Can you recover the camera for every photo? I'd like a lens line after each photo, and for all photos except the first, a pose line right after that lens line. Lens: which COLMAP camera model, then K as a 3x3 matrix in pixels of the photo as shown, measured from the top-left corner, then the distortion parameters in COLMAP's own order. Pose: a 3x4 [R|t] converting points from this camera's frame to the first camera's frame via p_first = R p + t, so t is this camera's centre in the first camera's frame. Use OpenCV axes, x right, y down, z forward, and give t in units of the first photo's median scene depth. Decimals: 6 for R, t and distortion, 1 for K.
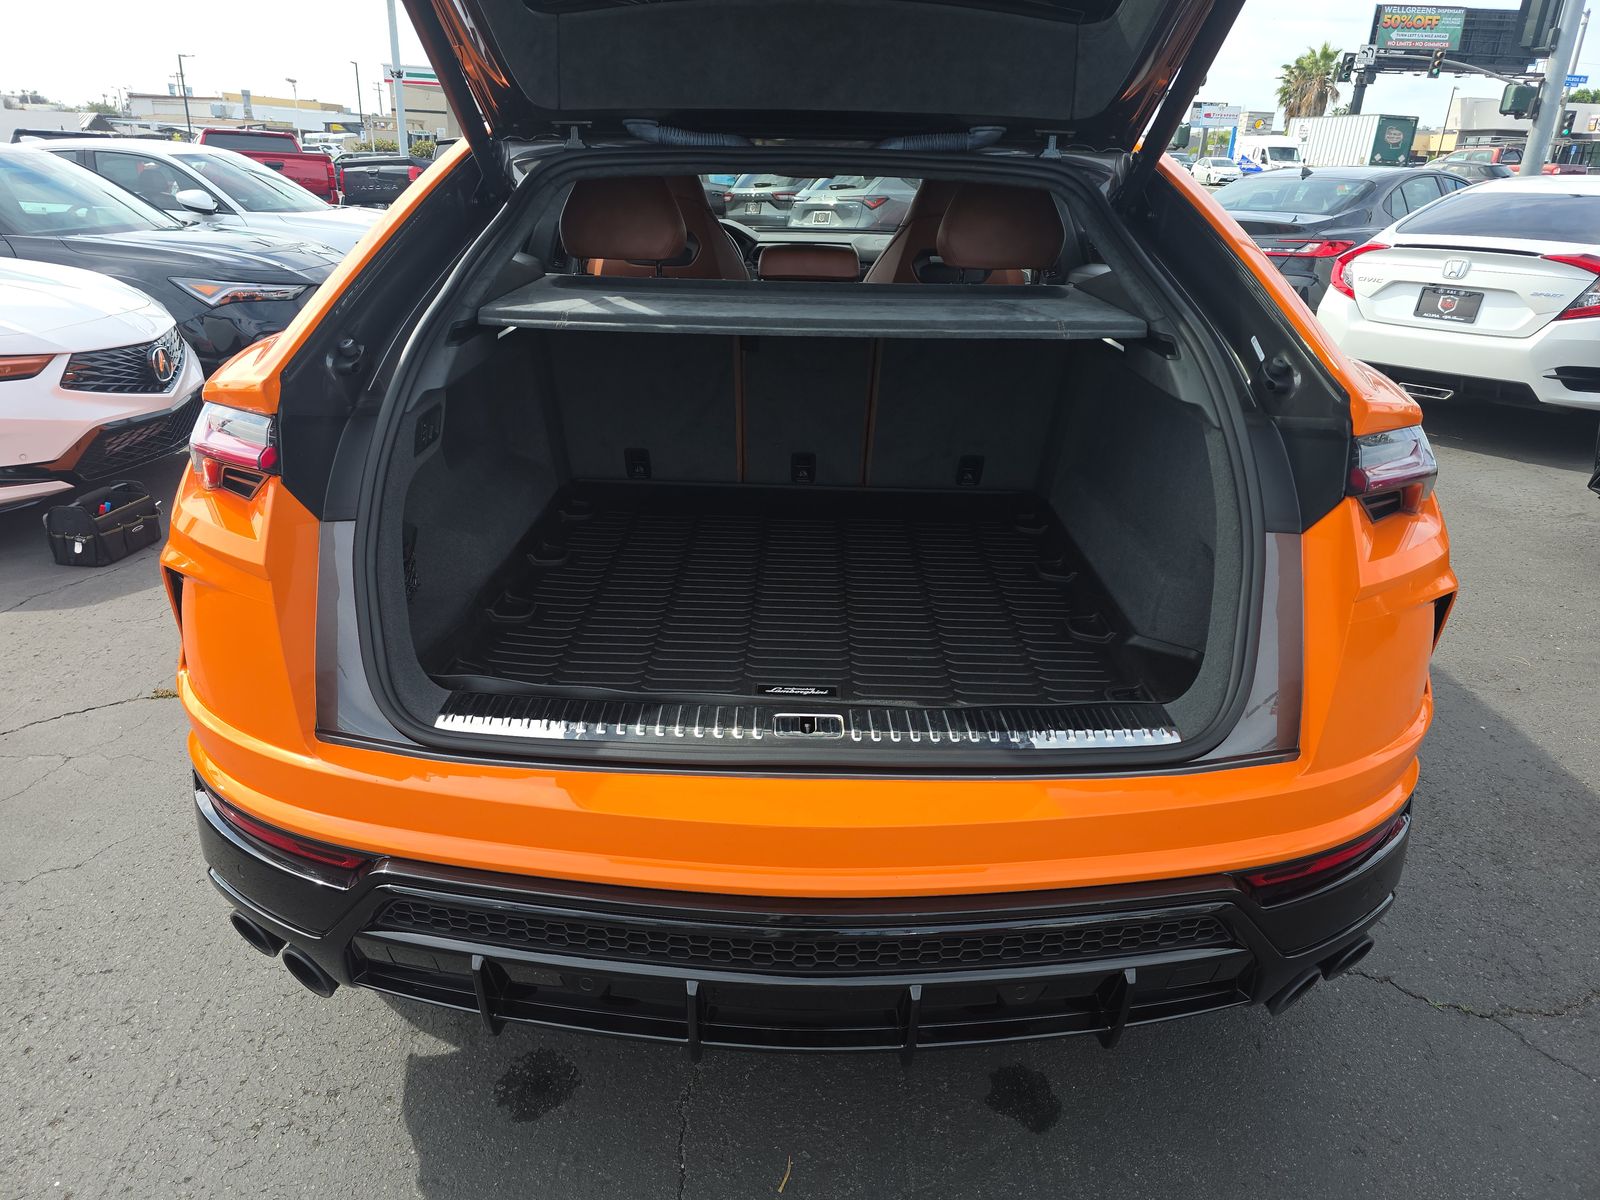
lens RADIAL K [[1083.8, 0, 791.9], [0, 1083.8, 595.7], [0, 0, 1]] dist [0.042758, -0.039136]
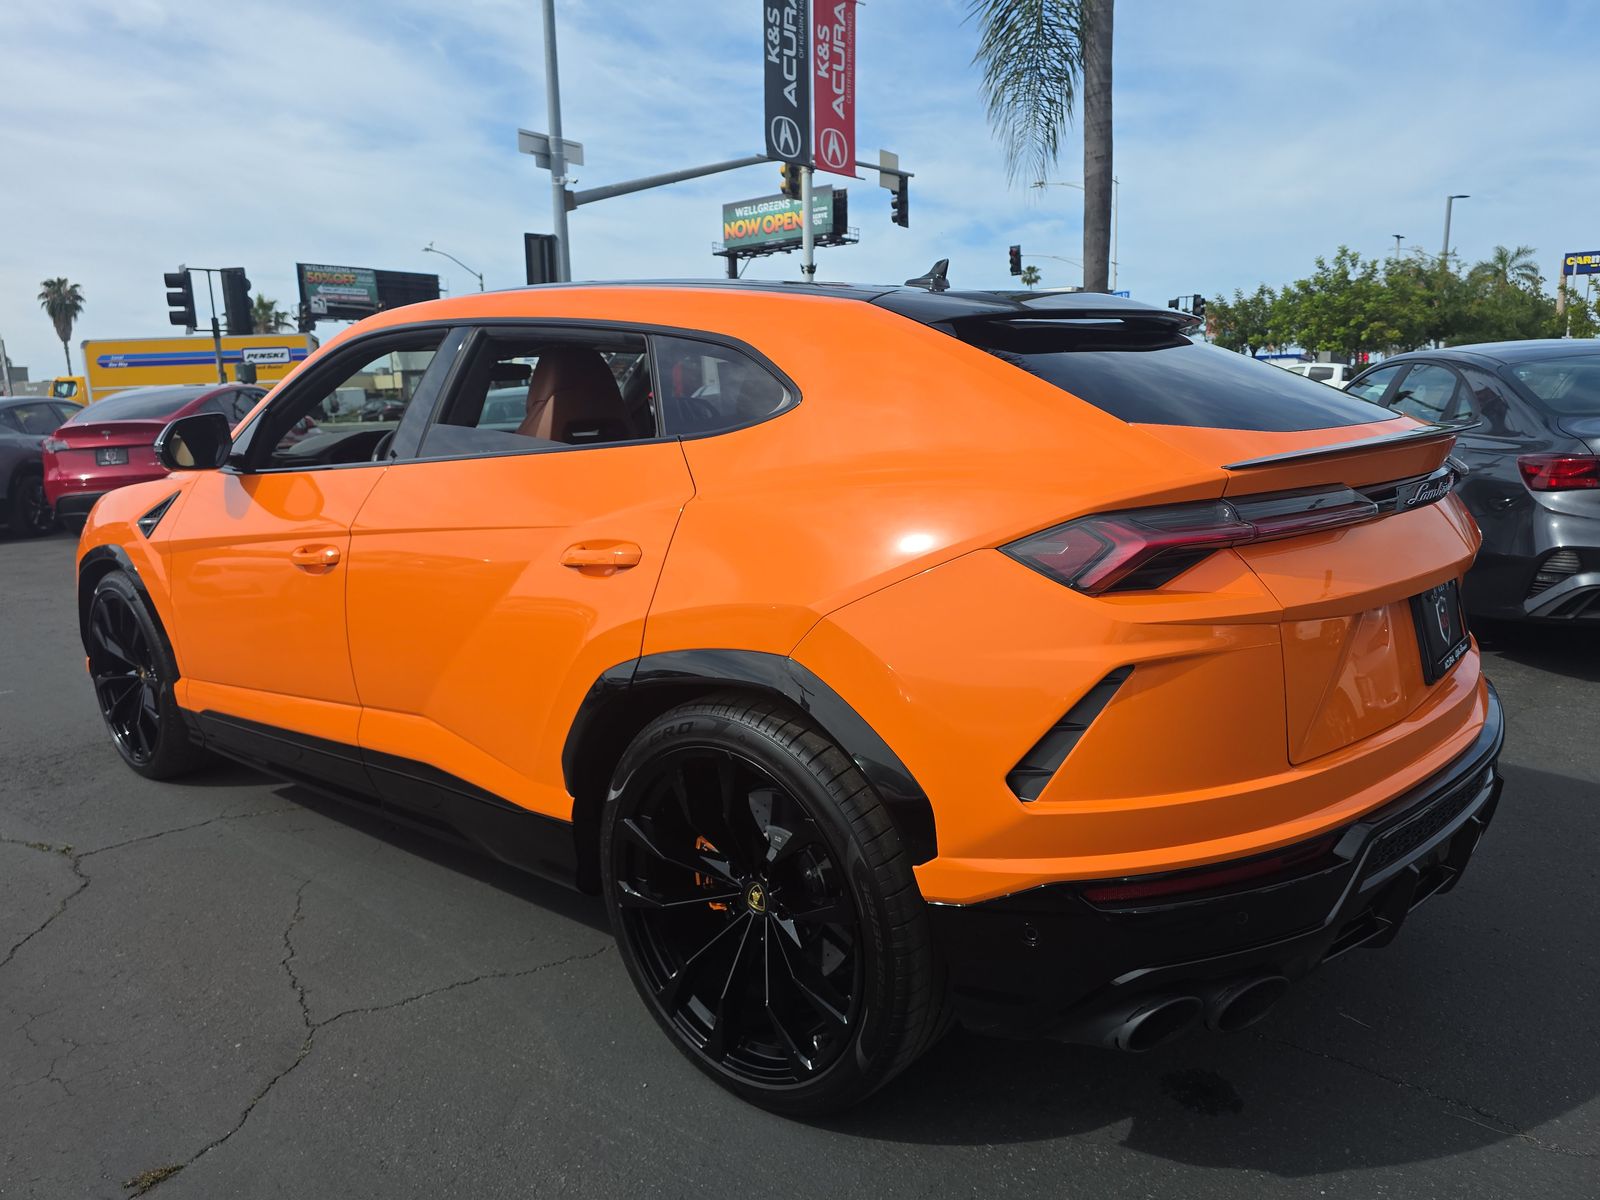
lens RADIAL K [[1083.8, 0, 798.3], [0, 1083.8, 601.7], [0, 0, 1]] dist [0.042758, -0.039136]
pose [[0.639893, -0.185963, 0.745623, -0.530728], [0.326942, 0.943965, -0.045150, -0.047377], [-0.695446, 0.272667, 0.664836, 0.174087]]
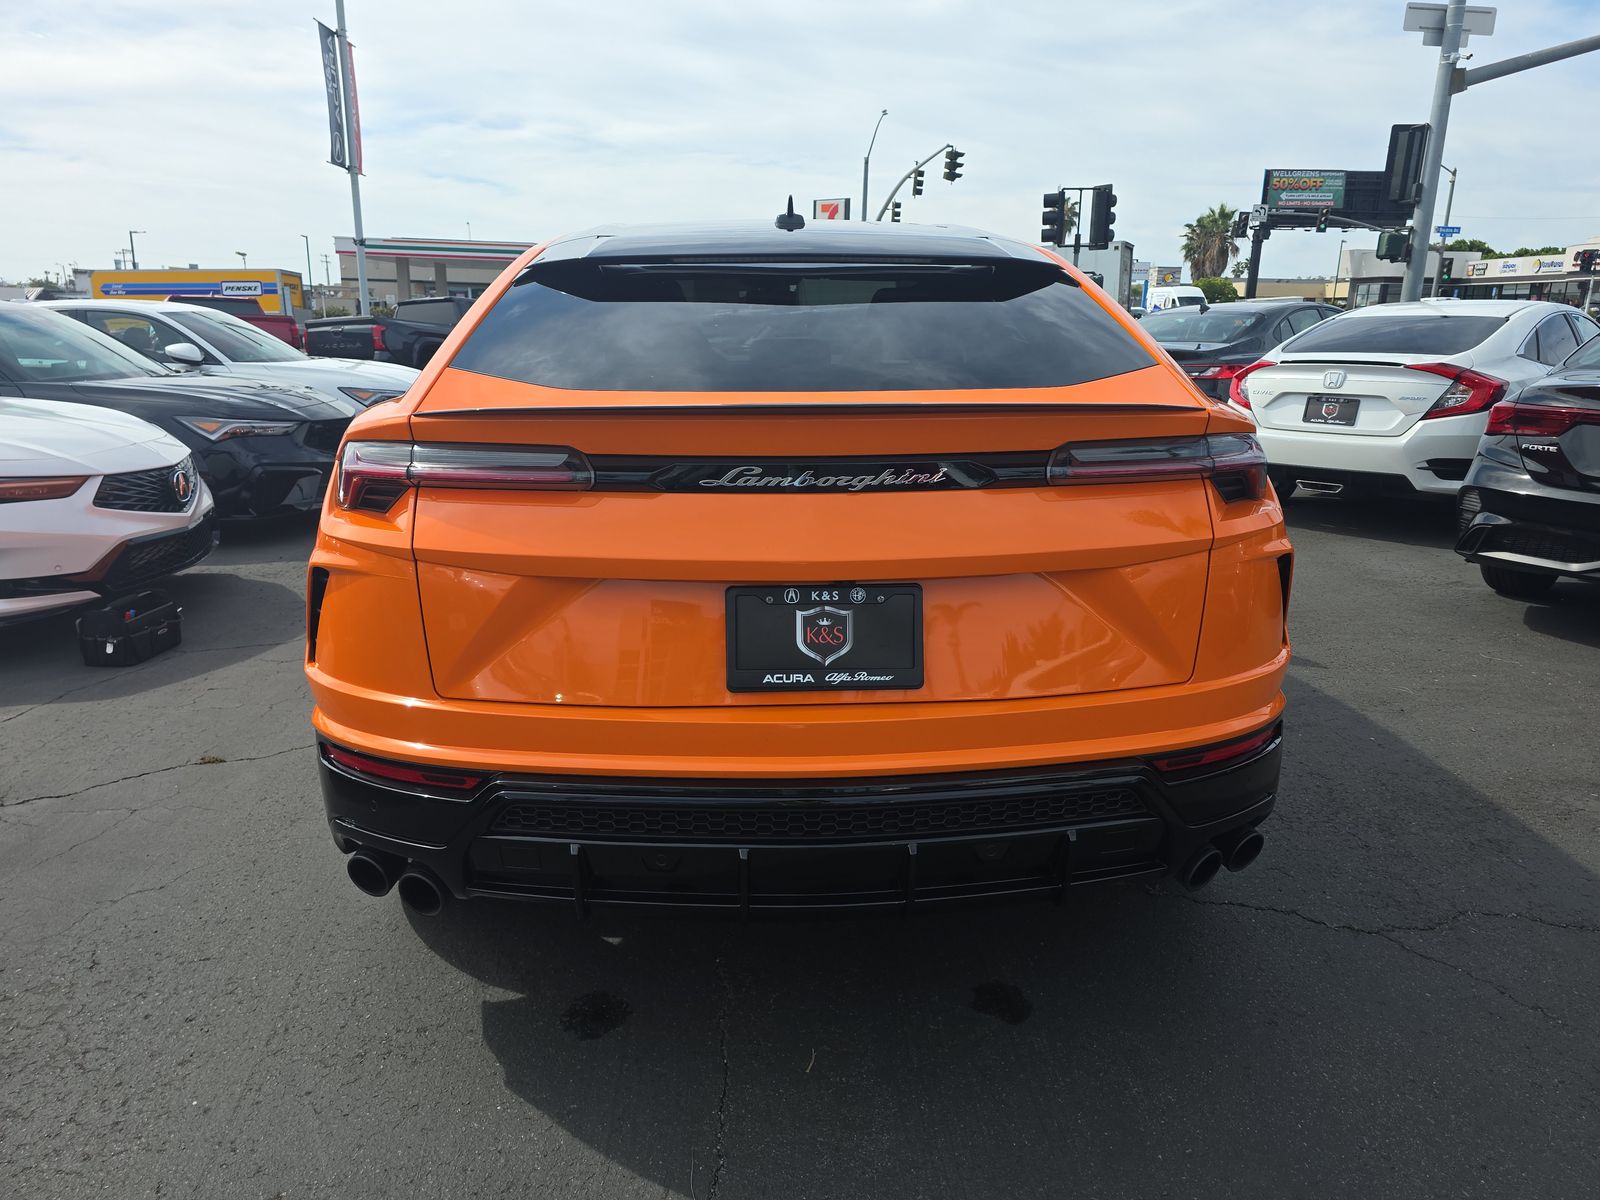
lens RADIAL K [[1083.8, 0, 800.6], [0, 1083.8, 611.3], [0, 0, 1]] dist [0.042758, -0.039136]
pose [[0.997950, -0.035272, 0.053399, -0.025052], [0.041261, 0.992442, -0.115572, 0.067379], [-0.048919, 0.117539, 0.991863, -0.101303]]
